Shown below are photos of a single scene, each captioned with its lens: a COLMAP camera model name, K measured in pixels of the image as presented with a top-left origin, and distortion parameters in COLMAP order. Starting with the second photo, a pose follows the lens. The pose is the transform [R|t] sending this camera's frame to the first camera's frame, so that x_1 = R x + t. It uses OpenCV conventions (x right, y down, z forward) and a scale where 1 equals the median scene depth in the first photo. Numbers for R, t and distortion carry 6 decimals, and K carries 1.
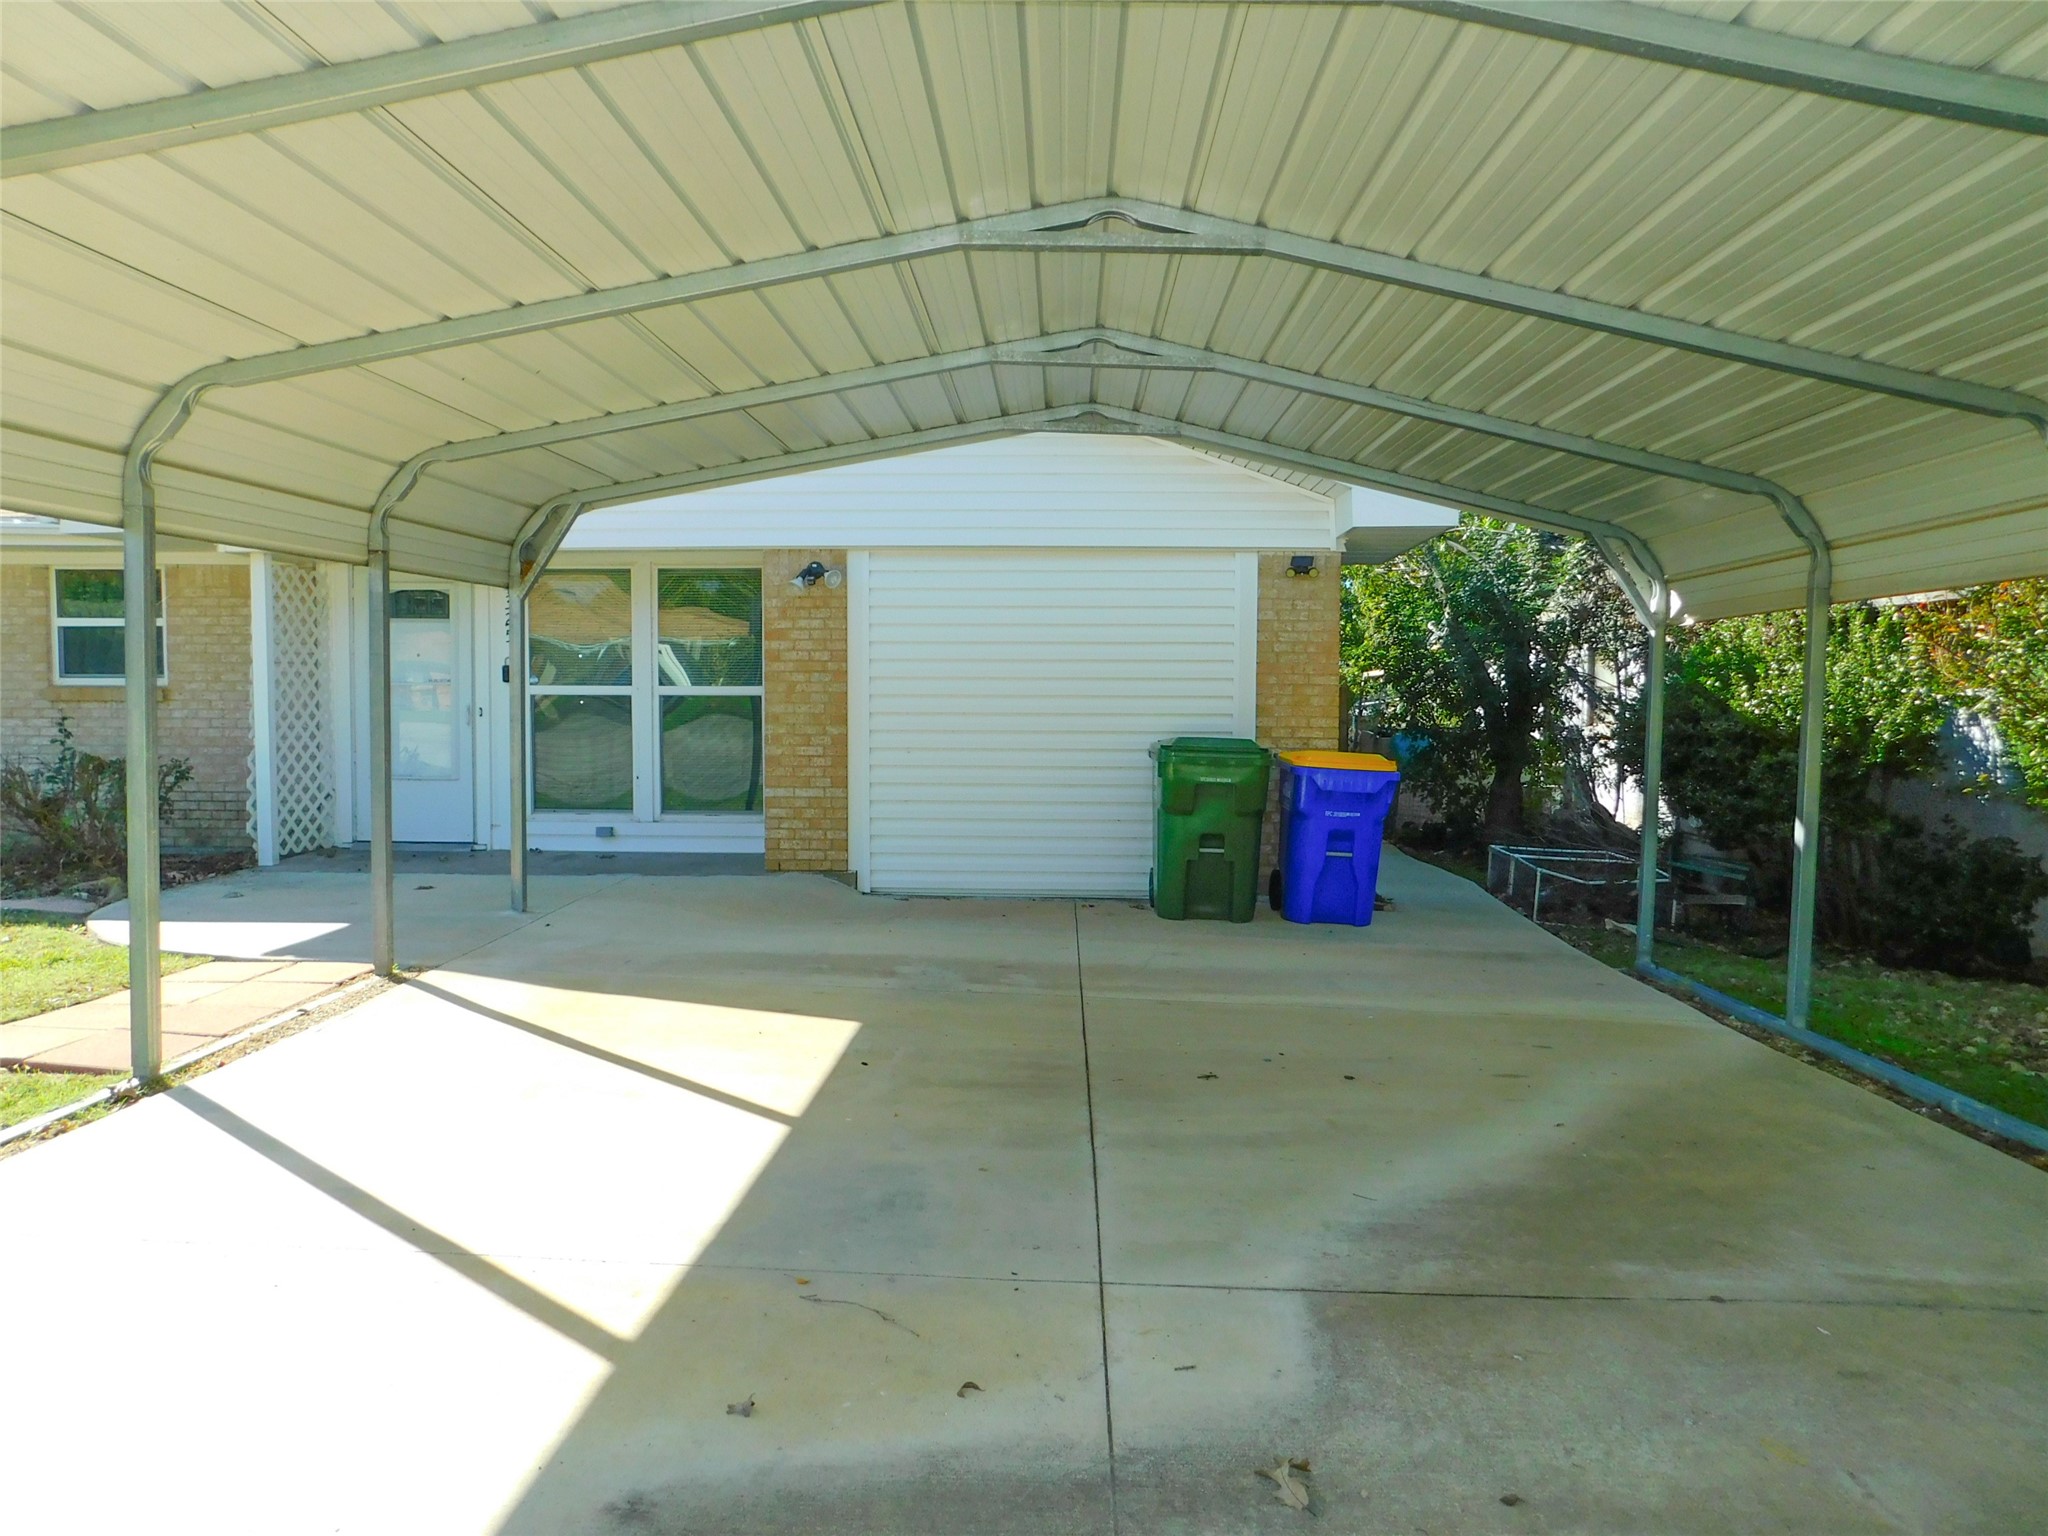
lens RADIAL K [[1377.8, 0, 995.3], [0, 1377.8, 771.2], [0, 0, 1]] dist [-0.028917, 0.003085]
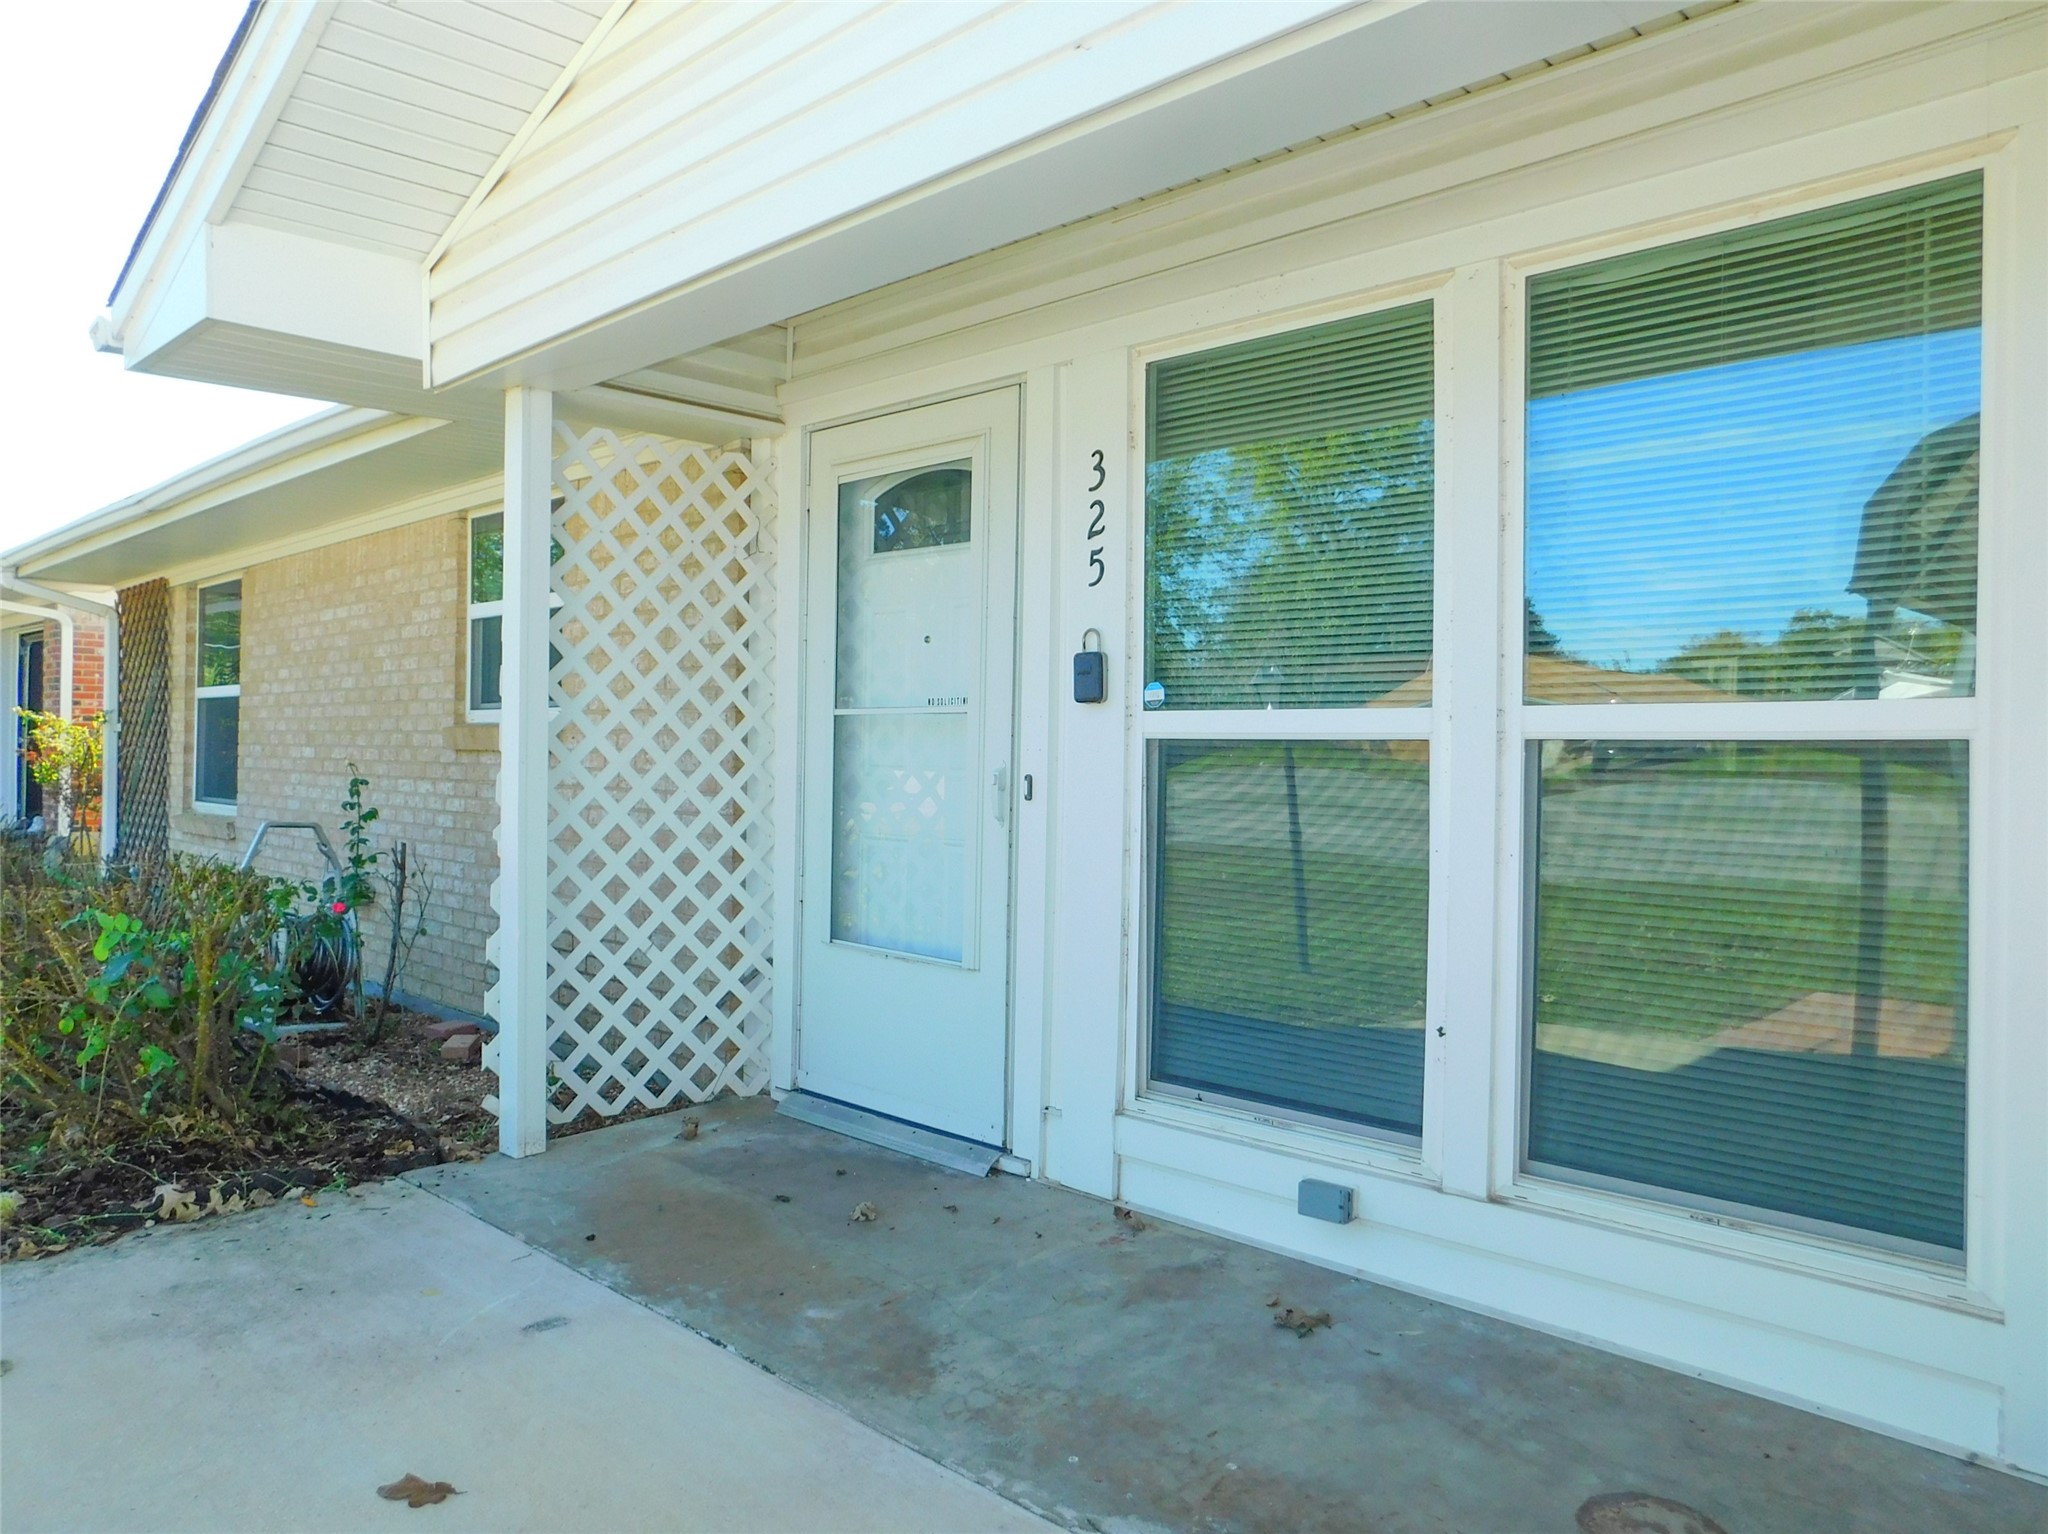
lens RADIAL K [[1401.4, 0, 1024.0], [0, 1401.4, 767.0], [0, 0, 1]] dist [-0.046893, 0.042904]
pose [[0.751407, 0.009506, -0.659771, -0.138558], [-0.059067, 0.996851, -0.052909, -0.029529], [0.657190, 0.078727, 0.749602, 0.738666]]
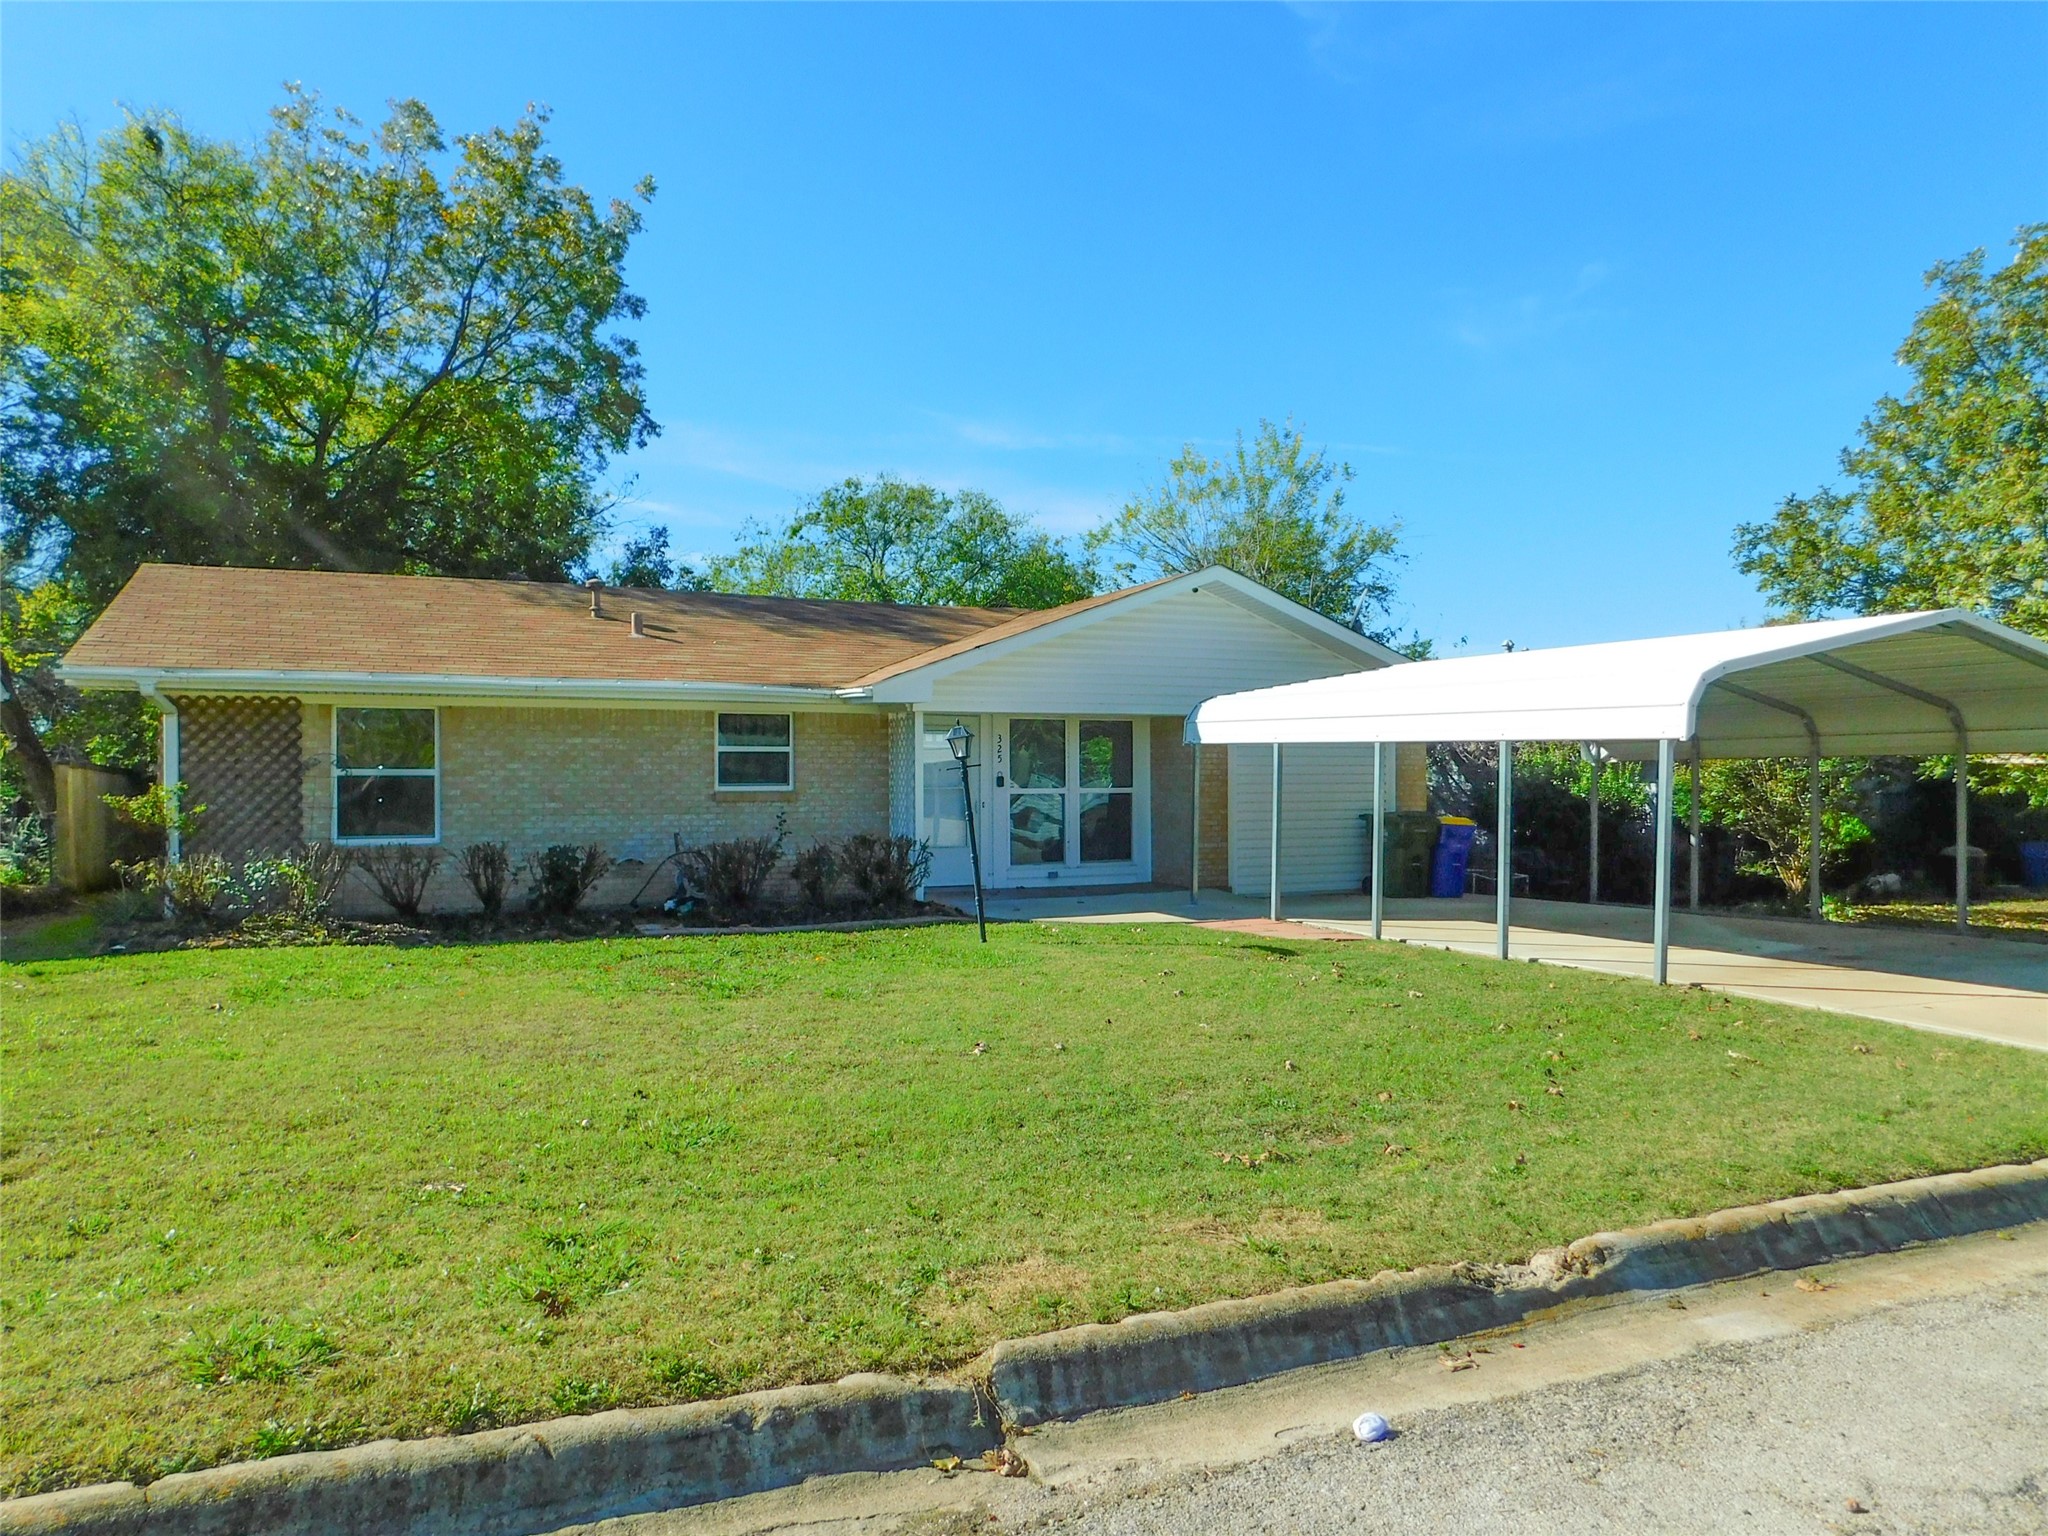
lens RADIAL K [[1391.3, 0, 1045.8], [0, 1391.3, 785.4], [0, 0, 1]] dist [-0.051473, 0.045545]
pose [[0.881597, -0.010183, 0.471893, -1.114049], [0.032043, 0.998752, -0.038310, -0.000248], [-0.470914, 0.048894, 0.880823, -0.512958]]
